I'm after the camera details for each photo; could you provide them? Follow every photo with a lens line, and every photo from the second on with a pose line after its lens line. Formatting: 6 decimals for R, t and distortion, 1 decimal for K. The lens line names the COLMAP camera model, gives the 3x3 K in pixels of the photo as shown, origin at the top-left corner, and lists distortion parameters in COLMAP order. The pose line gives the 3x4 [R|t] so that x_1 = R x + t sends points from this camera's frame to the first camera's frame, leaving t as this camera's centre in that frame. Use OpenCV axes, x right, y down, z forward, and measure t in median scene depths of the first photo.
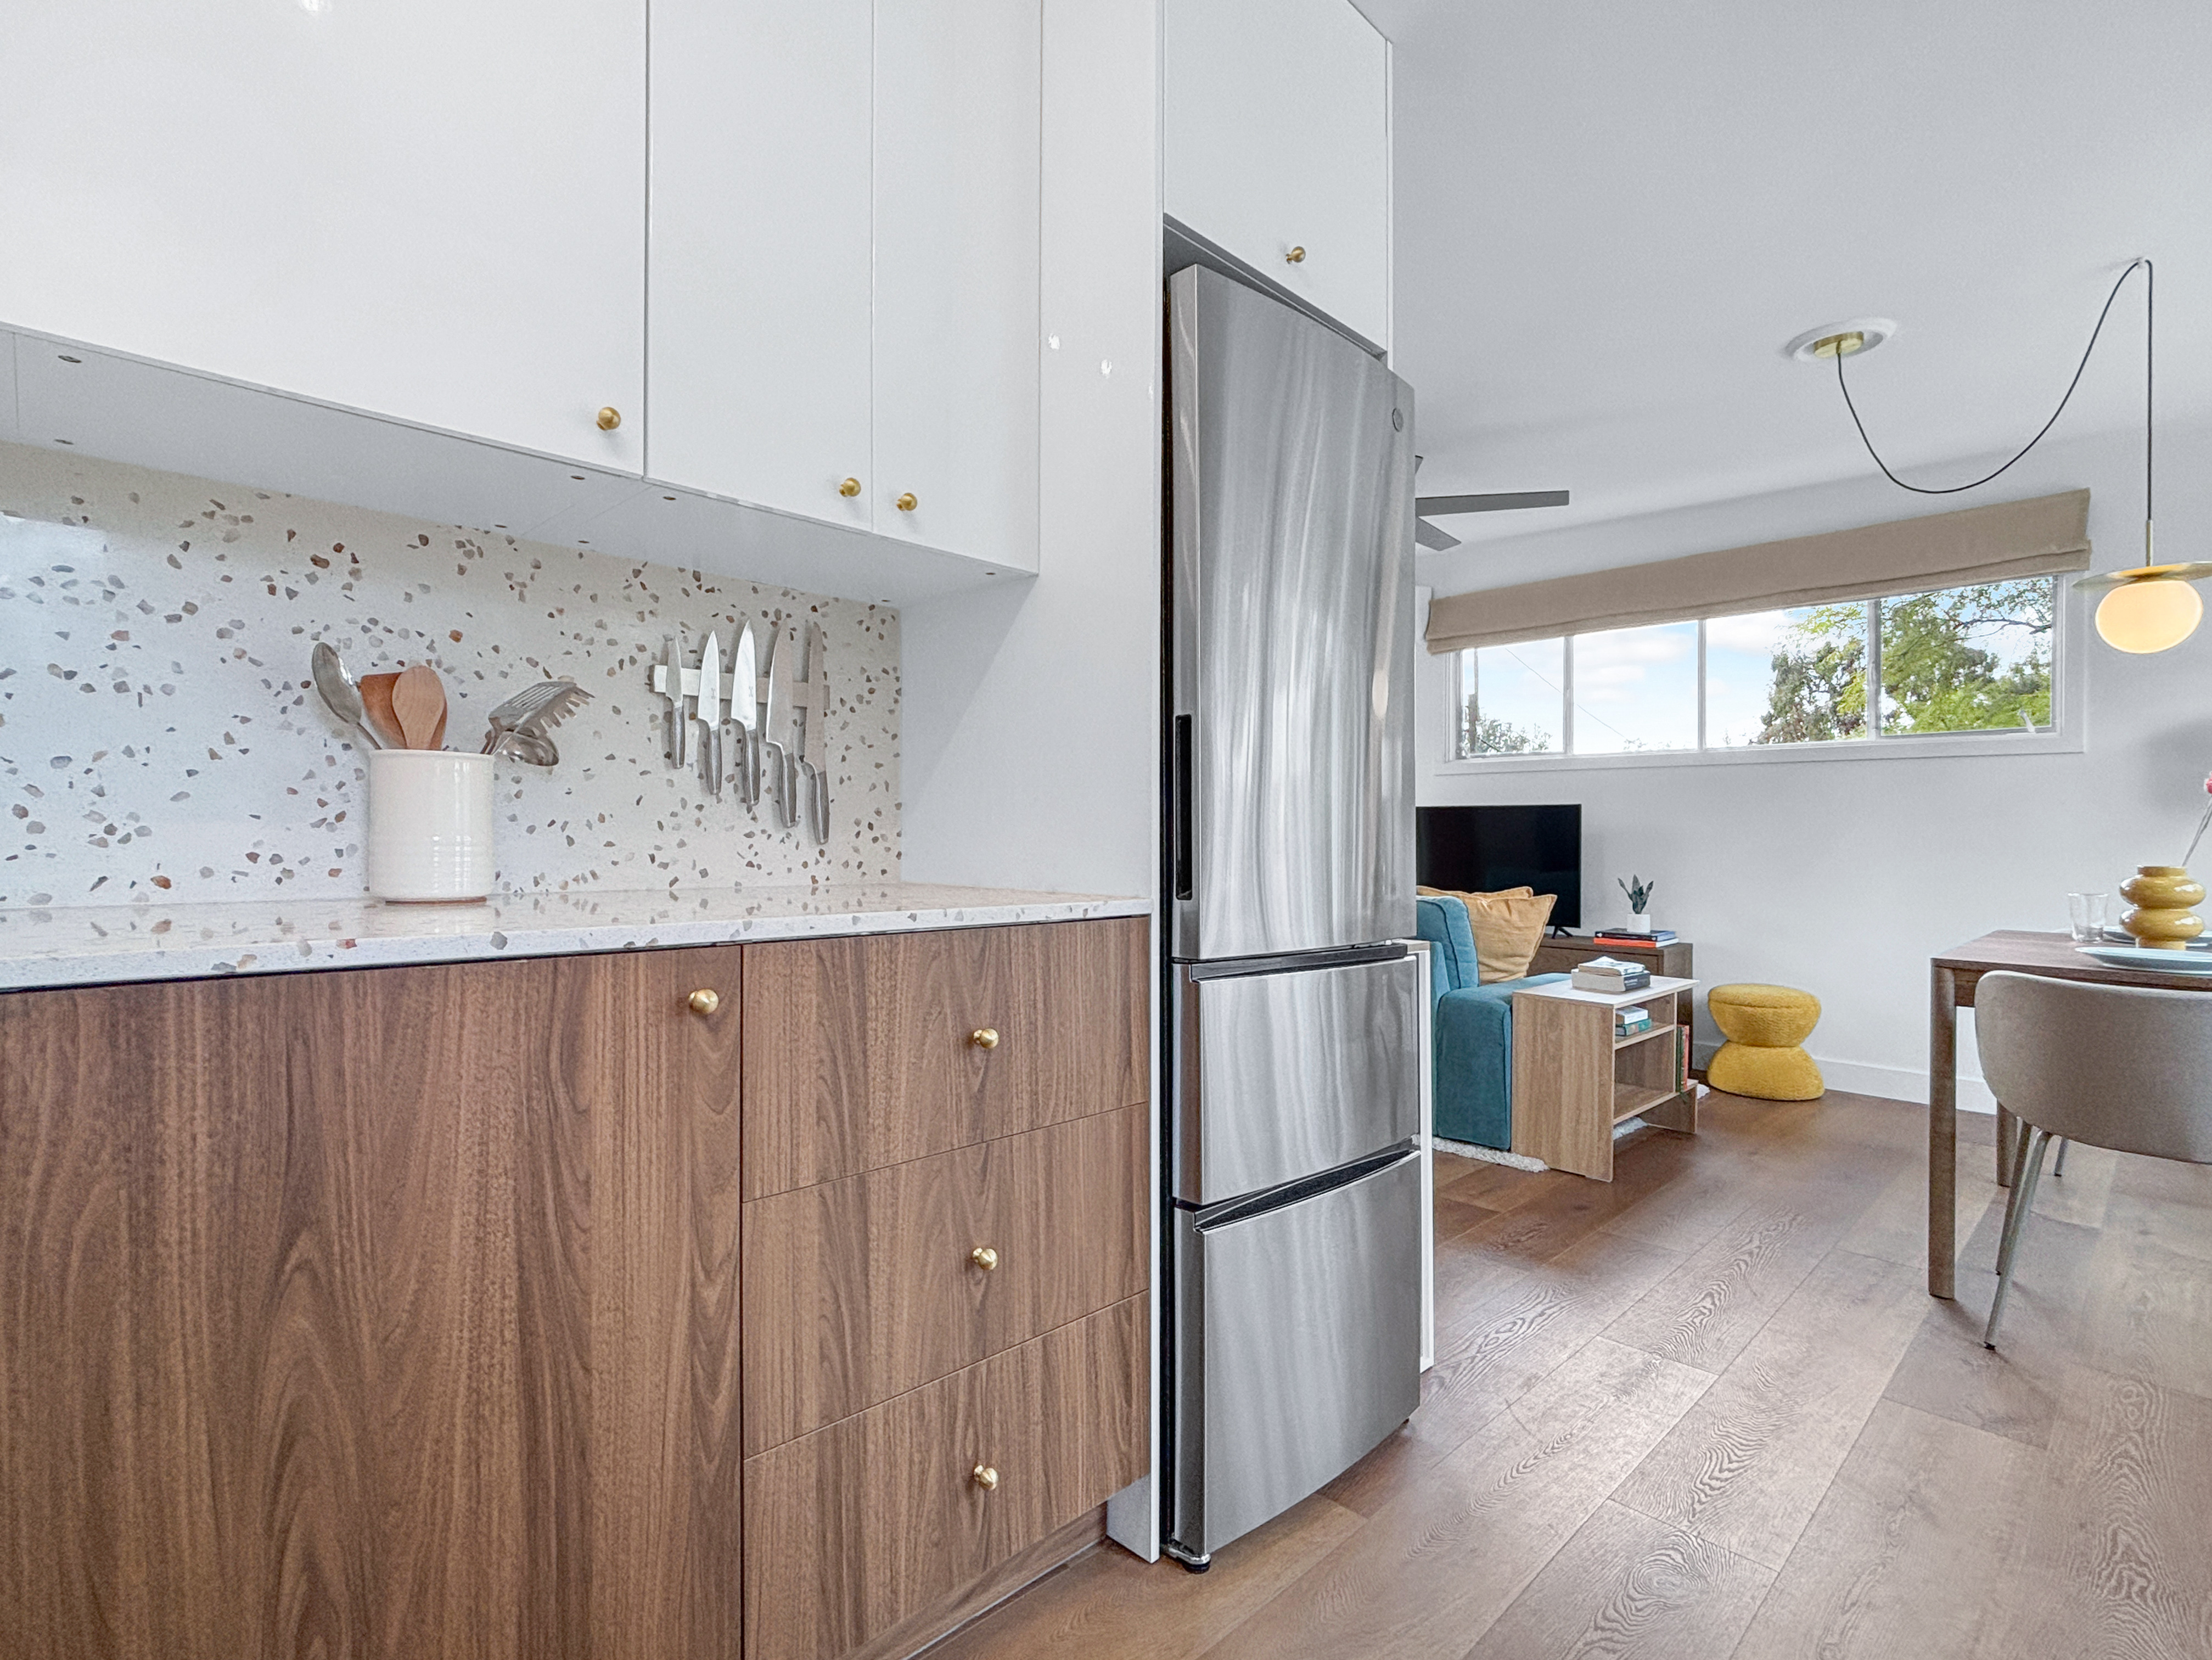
lens RADIAL K [[1094.3, 0, 1106.0], [0, 1094.3, 830.0], [0, 0, 1]] dist [0.041994, 0.000206]
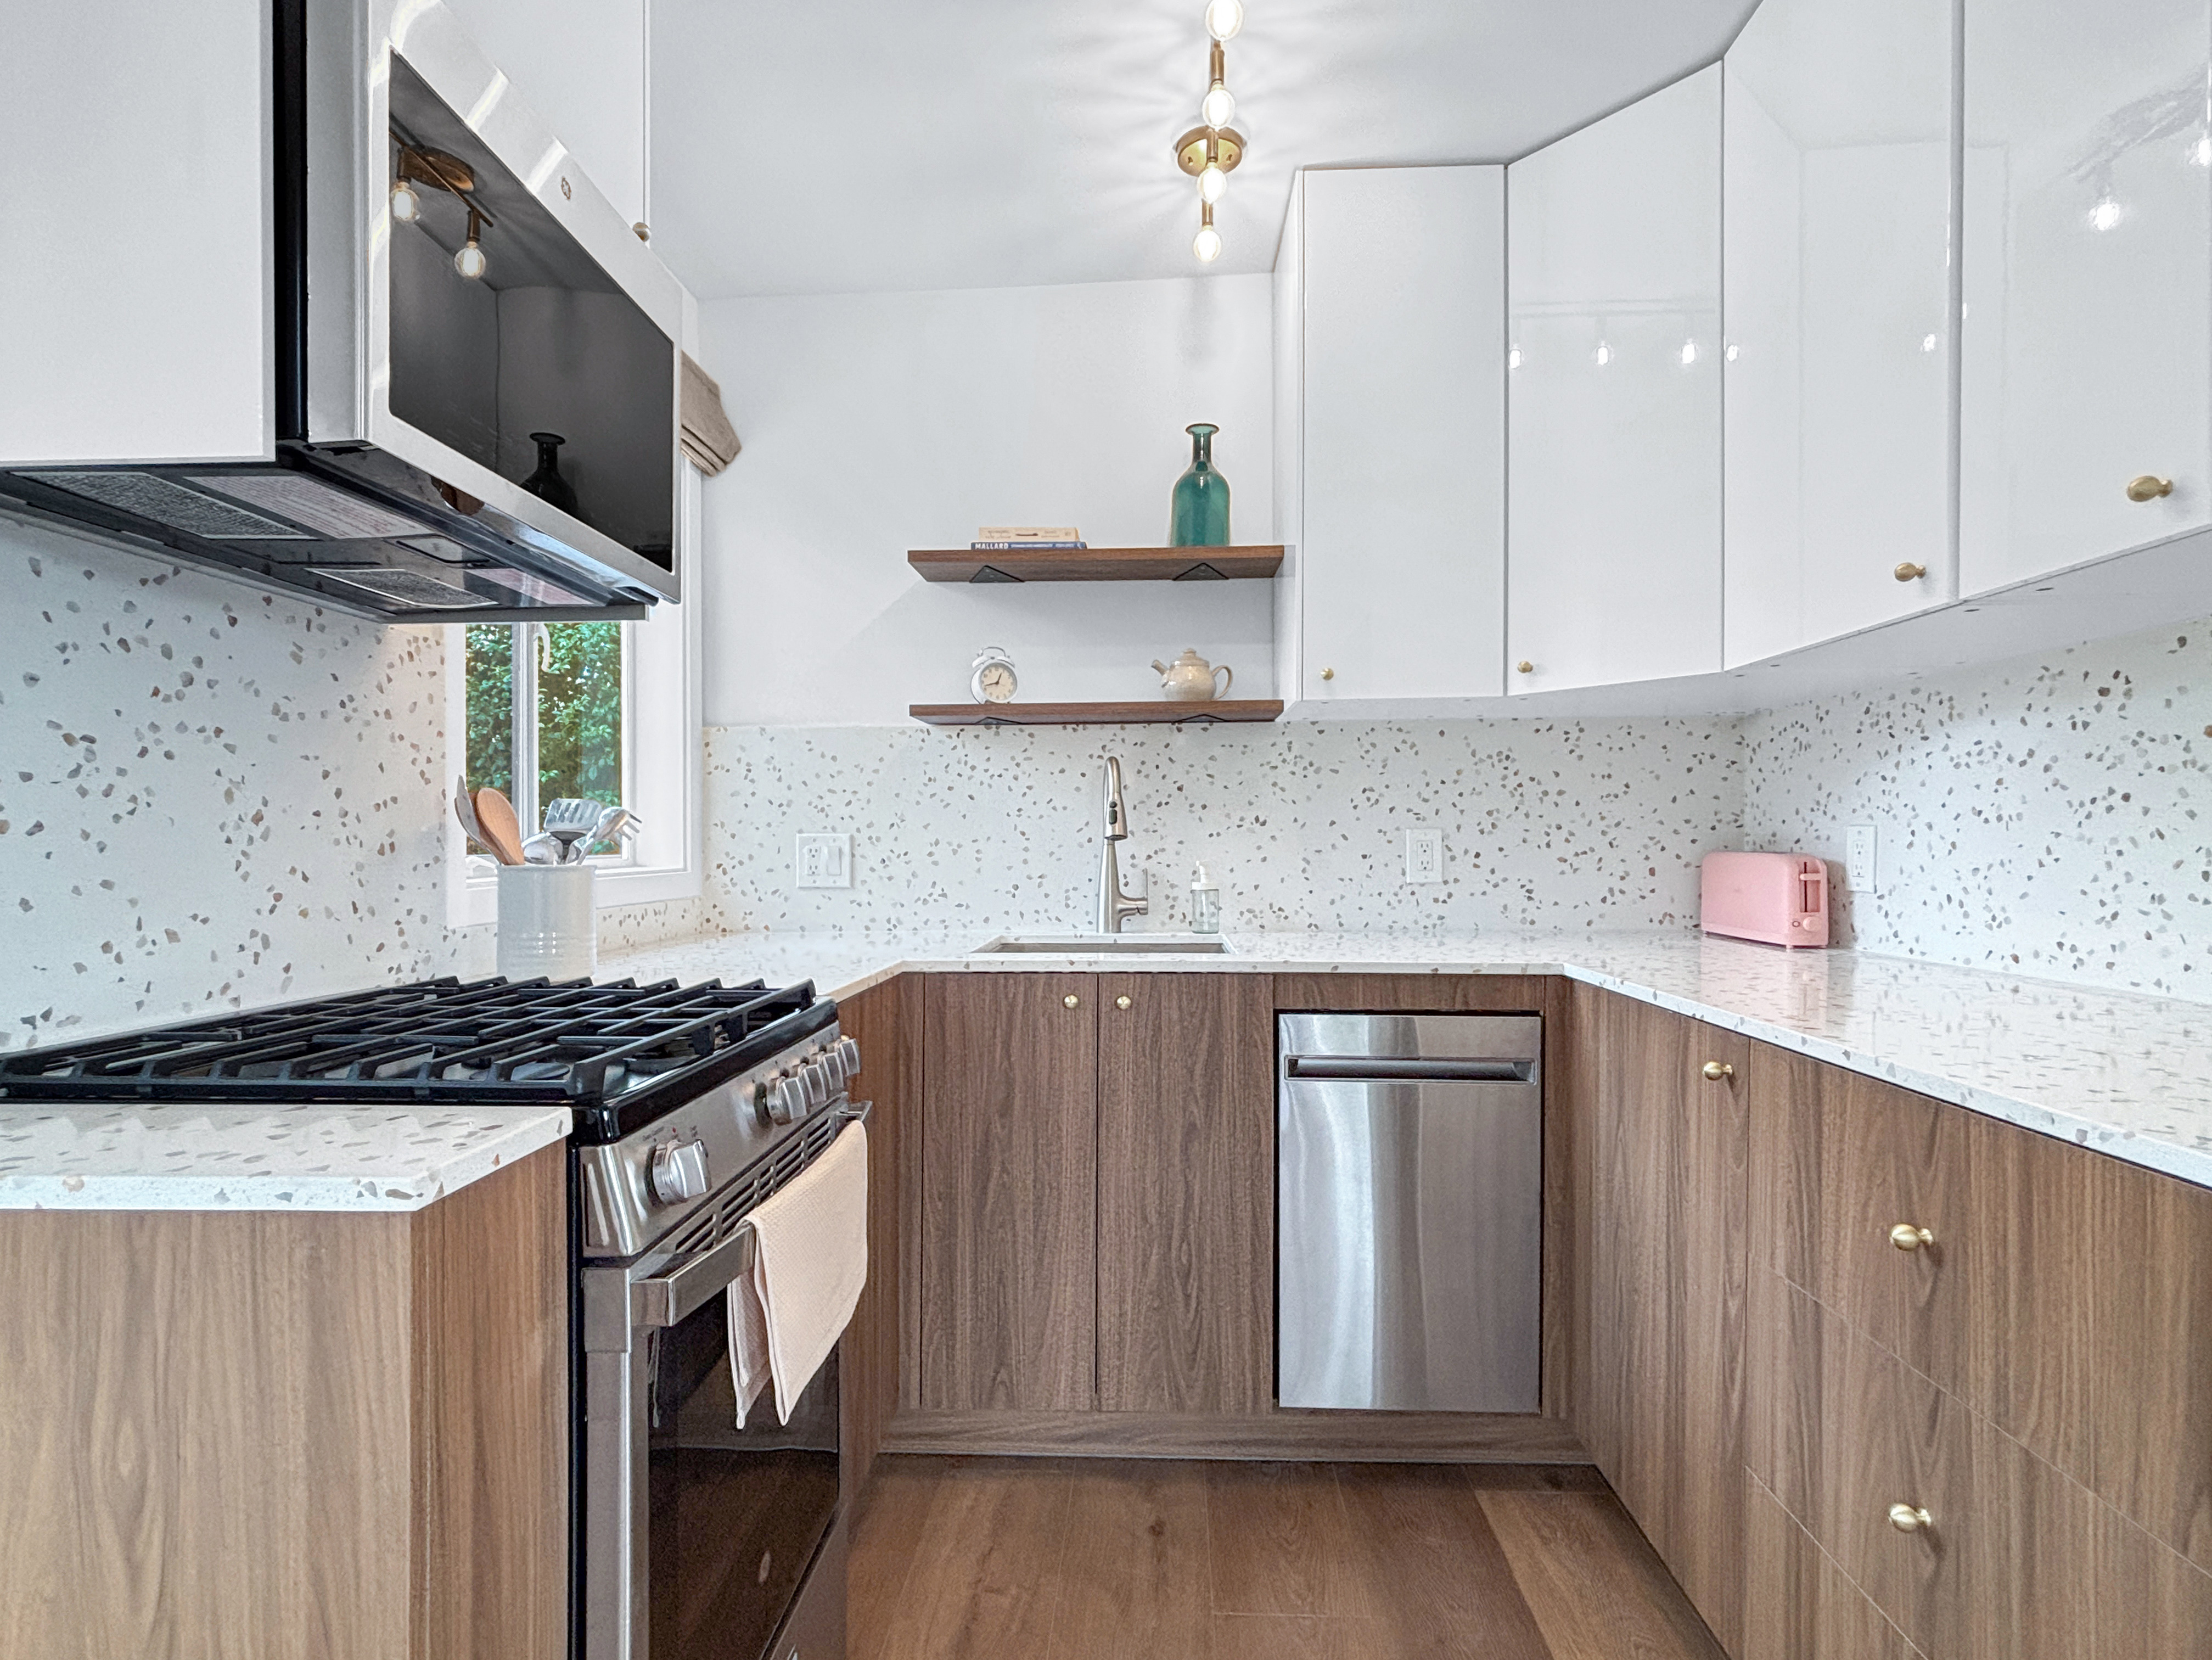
lens RADIAL K [[1040.0, 0, 1106.0], [0, 1040.0, 830.0], [0, 0, 1]] dist [-0.001905, -0.000221]
pose [[-0.730504, -0.011058, -0.682819, 0.801693], [0.003234, 0.999802, -0.019652, -0.084981], [0.682901, -0.016565, -0.730323, 1.130023]]
